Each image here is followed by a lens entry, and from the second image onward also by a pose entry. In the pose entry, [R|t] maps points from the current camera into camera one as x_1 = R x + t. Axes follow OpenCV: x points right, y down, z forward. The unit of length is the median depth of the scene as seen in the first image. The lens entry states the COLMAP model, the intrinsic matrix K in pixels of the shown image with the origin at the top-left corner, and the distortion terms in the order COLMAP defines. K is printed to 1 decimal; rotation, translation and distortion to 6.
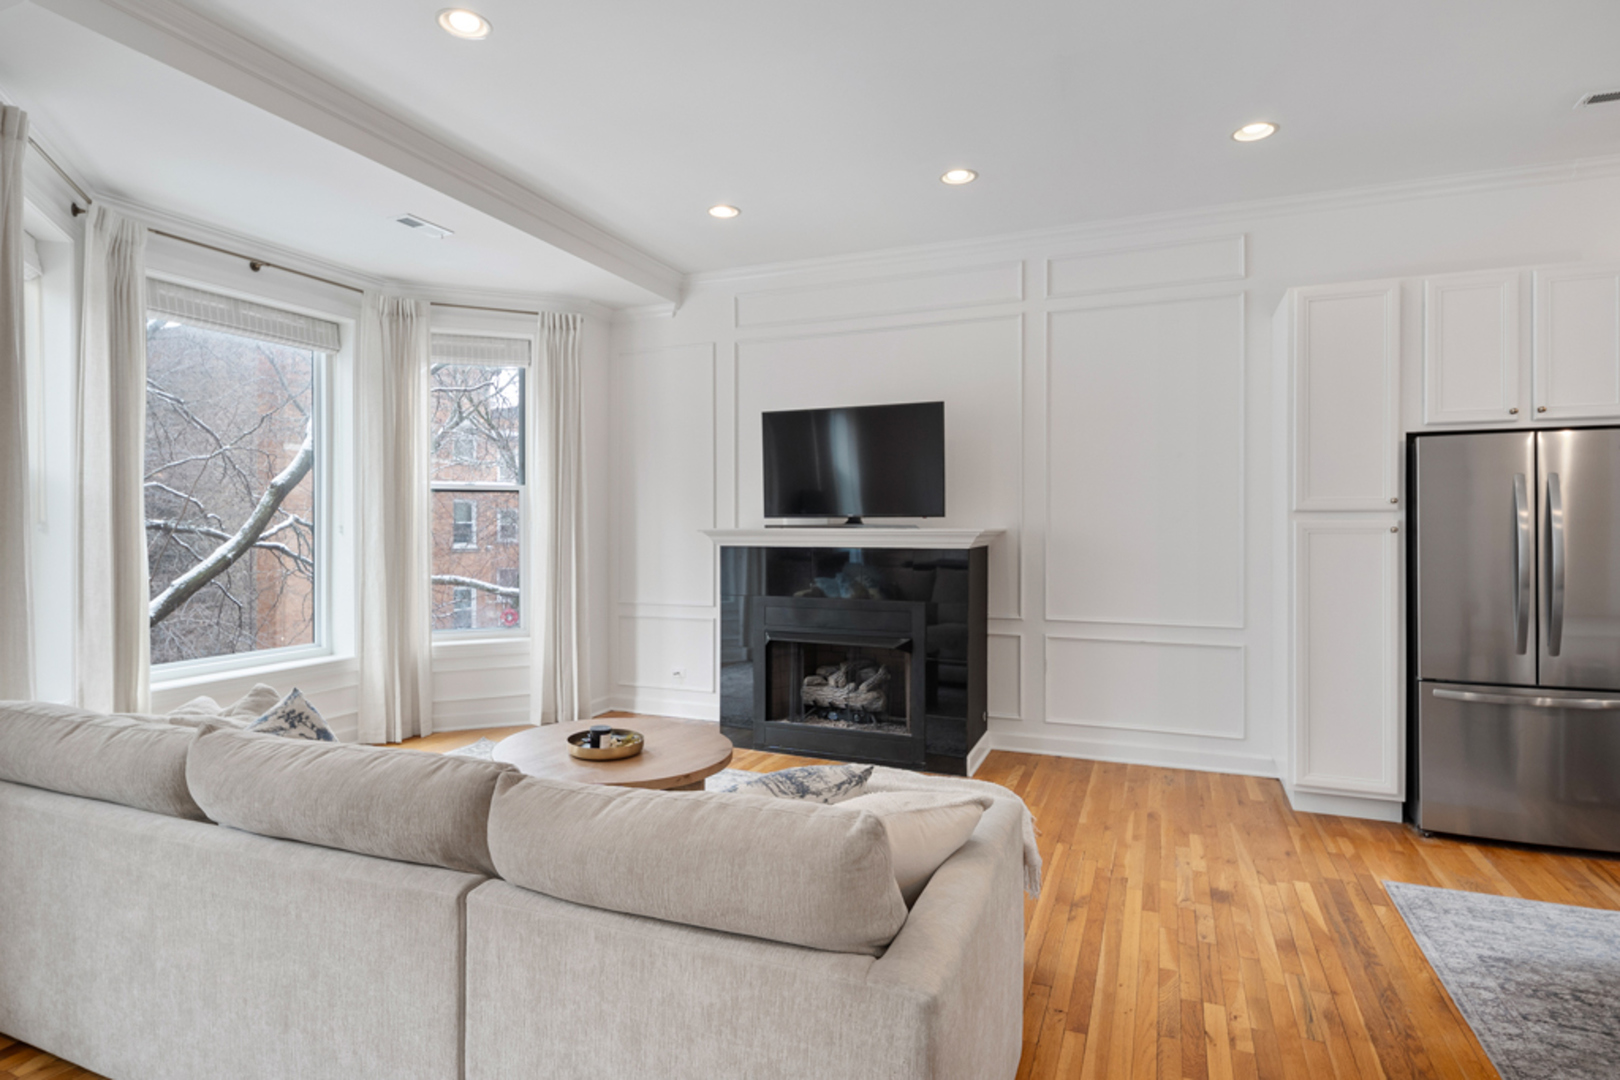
lens RADIAL K [[860.8, 0, 789.9], [0, 860.8, 527.6], [0, 0, 1]] dist [0.015706, -0.012726]
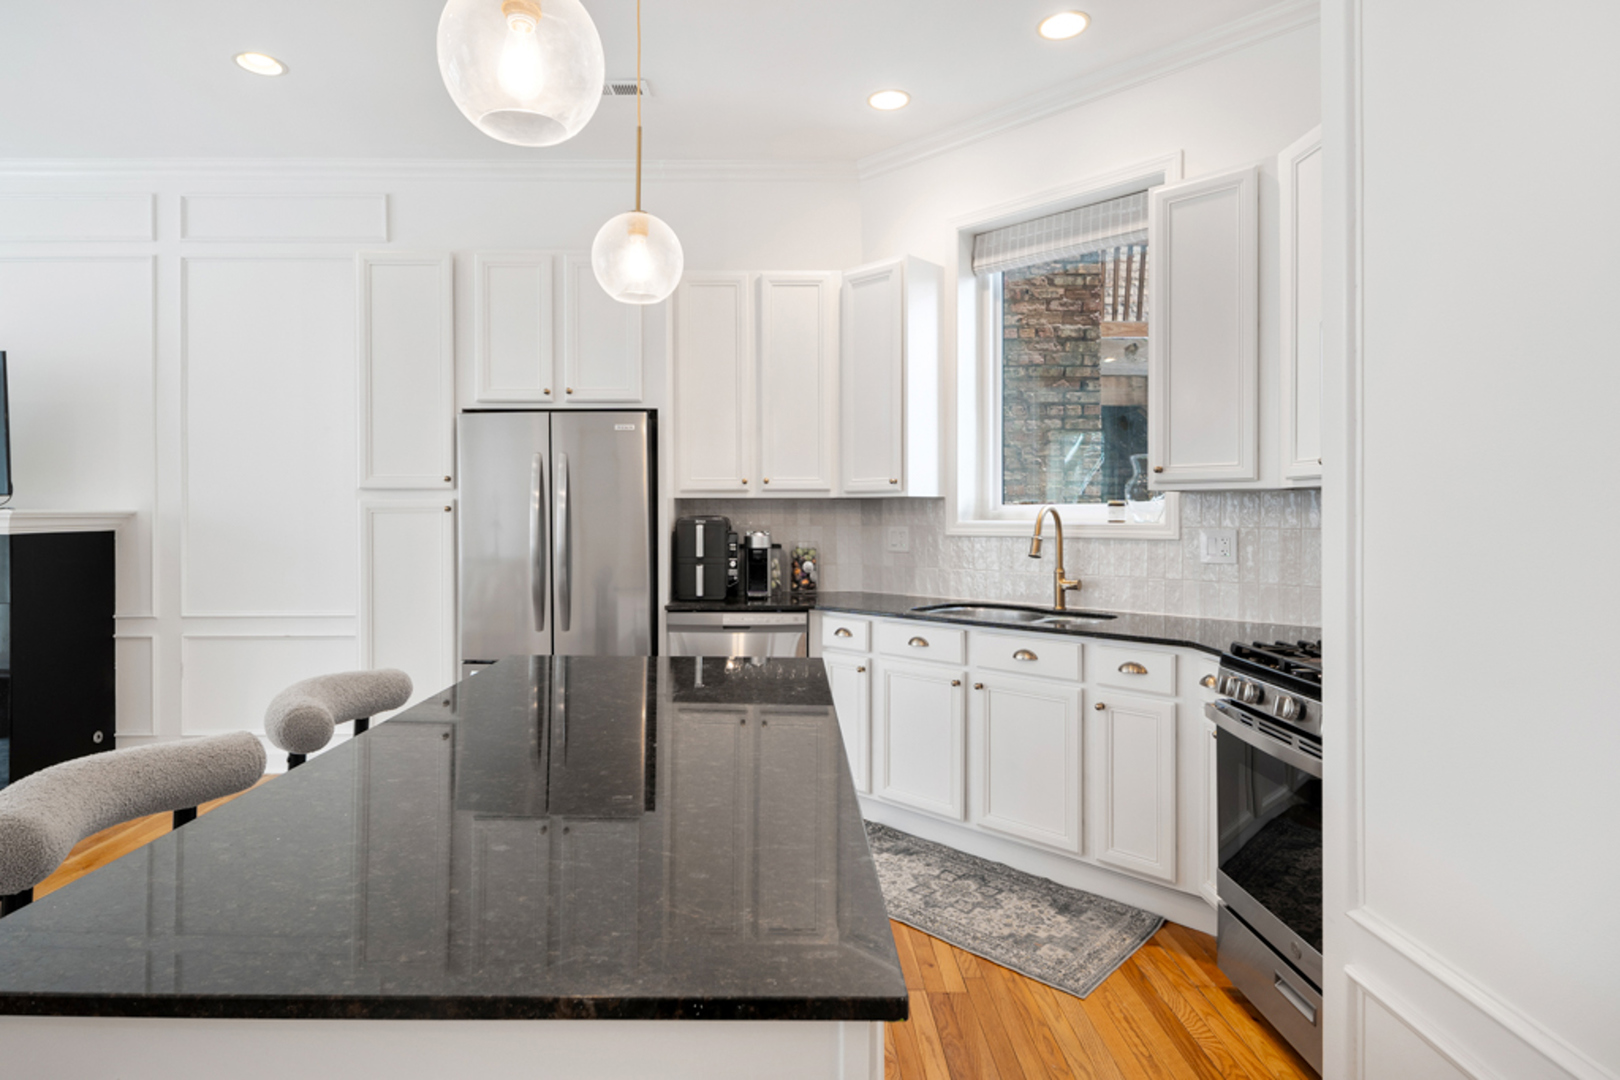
lens RADIAL K [[860.8, 0, 785.2], [0, 860.8, 521.1], [0, 0, 1]] dist [0.015706, -0.012726]
pose [[0.914010, -0.003777, 0.405673, 0.658093], [0.002219, 0.999988, 0.004311, 0.013066], [-0.405685, -0.003040, 0.914008, -0.036740]]
